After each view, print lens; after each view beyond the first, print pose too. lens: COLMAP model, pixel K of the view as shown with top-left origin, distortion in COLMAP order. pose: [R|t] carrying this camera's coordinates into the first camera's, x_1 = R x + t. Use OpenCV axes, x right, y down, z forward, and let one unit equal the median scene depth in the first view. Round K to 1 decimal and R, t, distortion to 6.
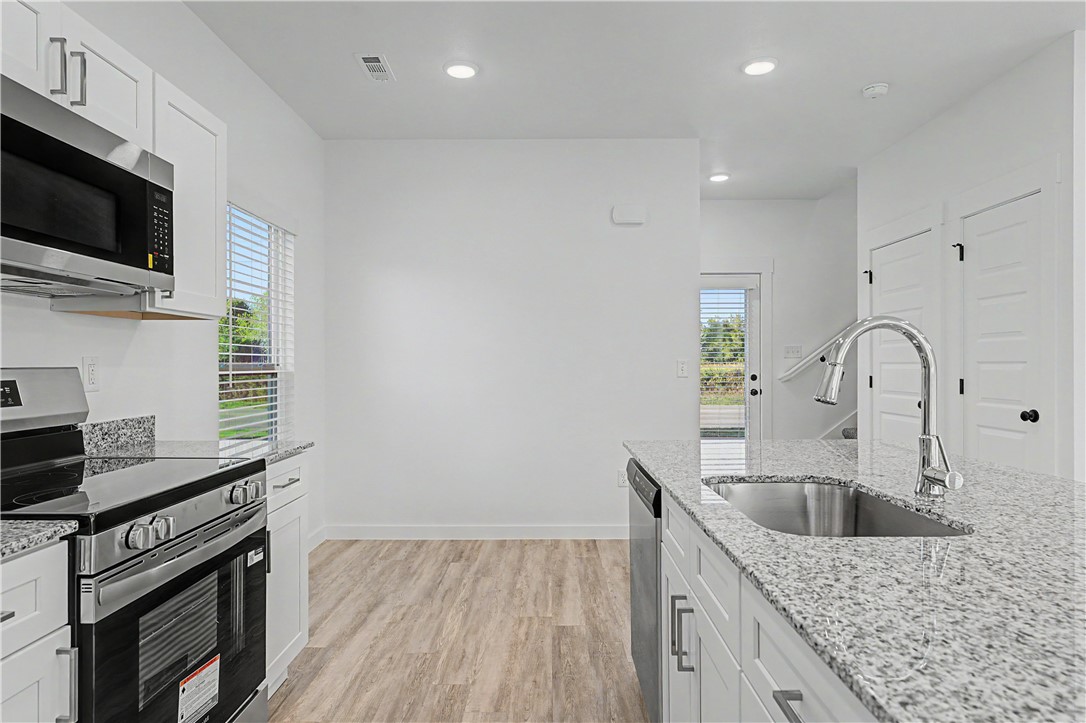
lens RADIAL K [[640.2, 0, 543.8], [0, 640.2, 366.7], [0, 0, 1]] dist [0.007495, -0.002892]
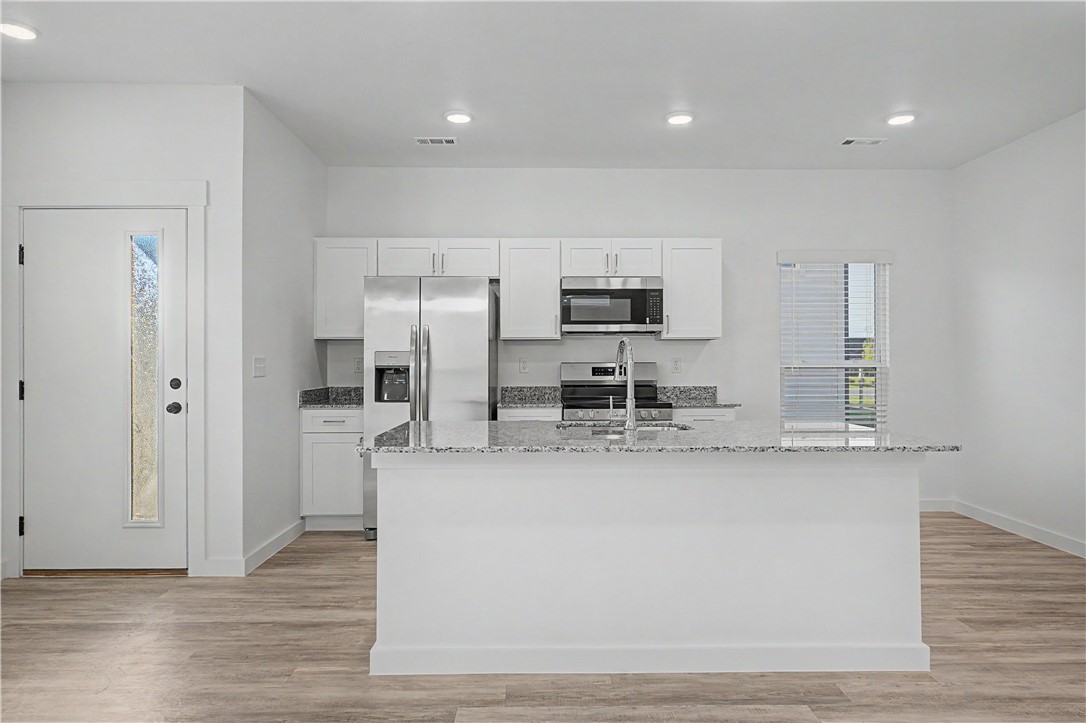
lens RADIAL K [[651.5, 0, 541.0], [0, 651.5, 356.4], [0, 0, 1]] dist [0.001142, -0.001424]
pose [[0.019077, -0.008279, -0.999784, 1.432525], [-0.004397, 0.999955, -0.008365, 0.000404], [0.999808, 0.004556, 0.019040, 0.391355]]
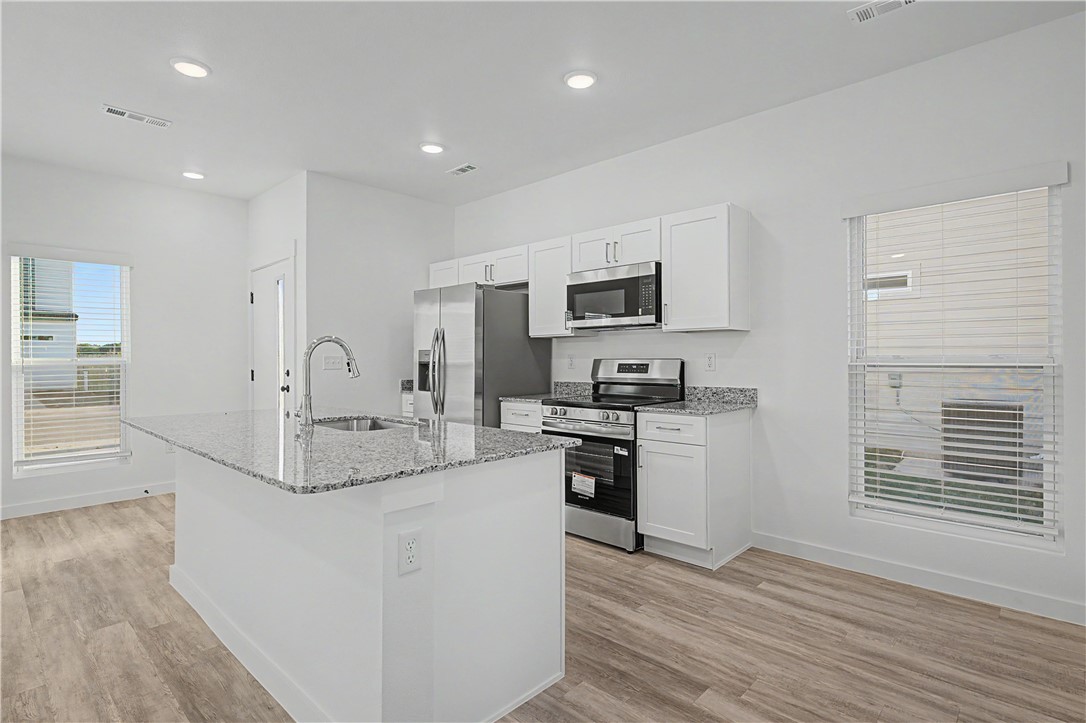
lens RADIAL K [[536.4, 0, 539.4], [0, 536.4, 364.5], [0, 0, 1]] dist [0.005519, -0.002540]
pose [[-0.681506, 0.013299, -0.731692, 0.743324], [0.001307, 0.999855, 0.016956, -0.008510], [0.731812, 0.010599, -0.681424, 1.493007]]
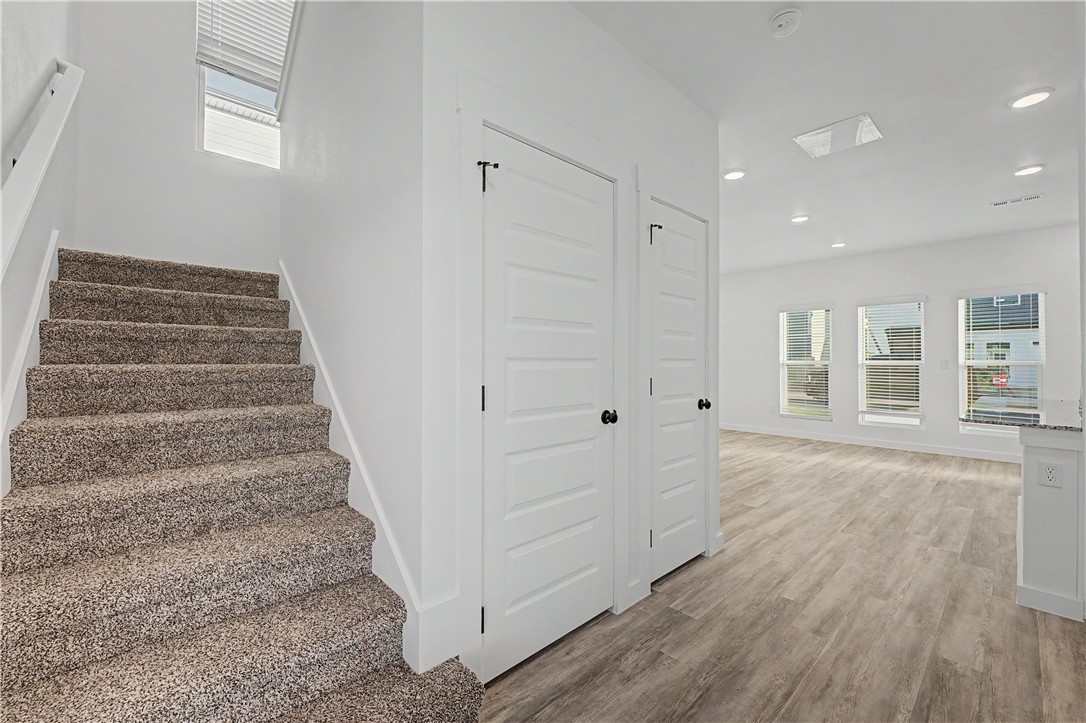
lens RADIAL K [[438.2, 0, 548.1], [0, 438.2, 358.4], [0, 0, 1]] dist [-0.004919, 0.001416]
pose [[-0.686243, 0.001724, 0.727370, 0.465652], [0.000520, 0.999998, -0.001880, -0.008691], [-0.727372, -0.000912, -0.686243, 2.234300]]
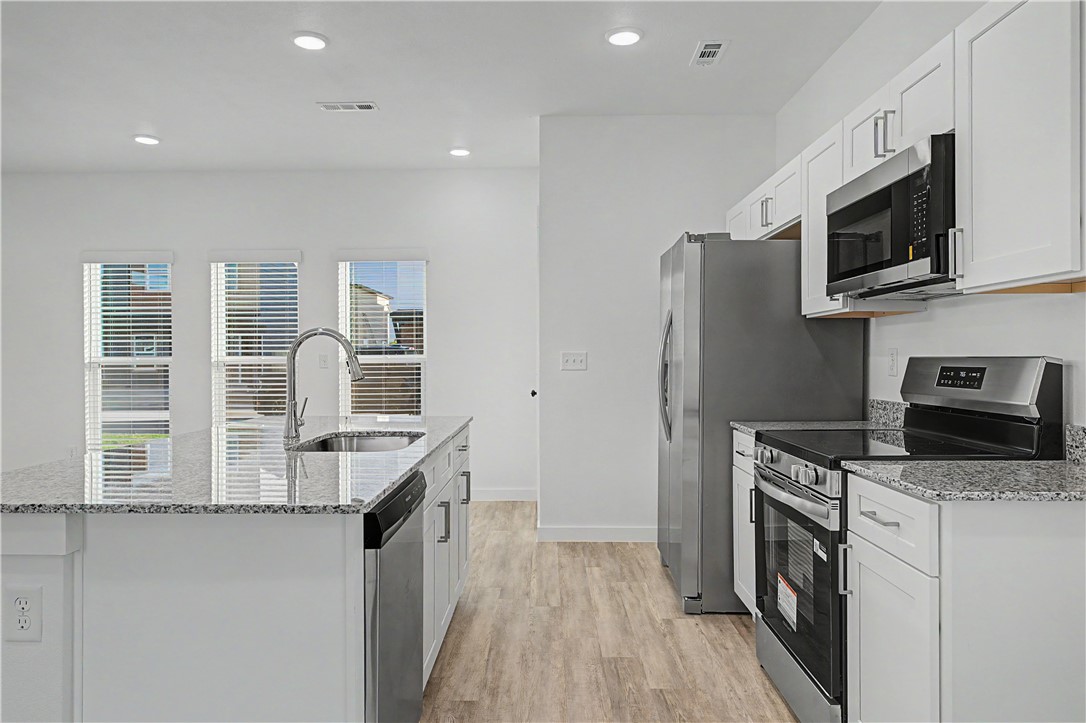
lens RADIAL K [[711.8, 0, 540.6], [0, 711.8, 365.2], [0, 0, 1]] dist [0.007810, 0.000436]
pose [[-0.999988, 0.004952, -0.000457, -0.016519], [0.004944, 0.999862, 0.015879, -0.005040], [0.000536, 0.015877, -0.999874, 1.575471]]
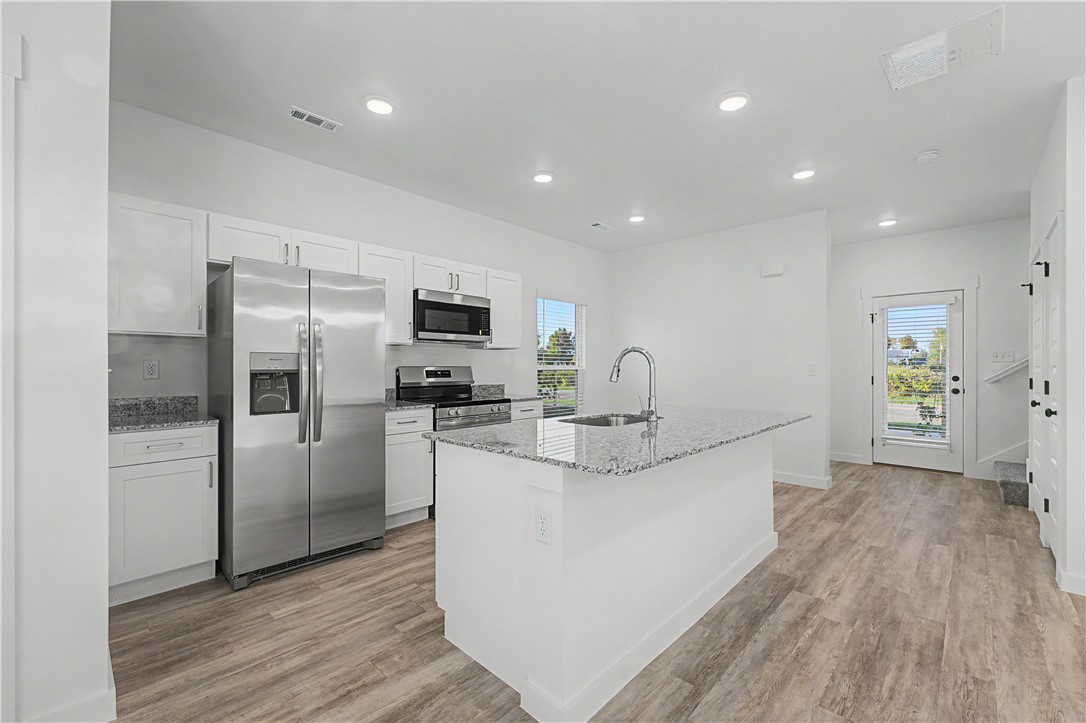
lens RADIAL K [[447.8, 0, 544.5], [0, 447.8, 363.4], [0, 0, 1]] dist [-0.000007, -0.000970]
pose [[0.727354, -0.000846, -0.686262, 0.816331], [-0.006670, 0.999943, -0.008302, 0.001726], [0.686230, 0.010616, 0.727307, -0.271693]]
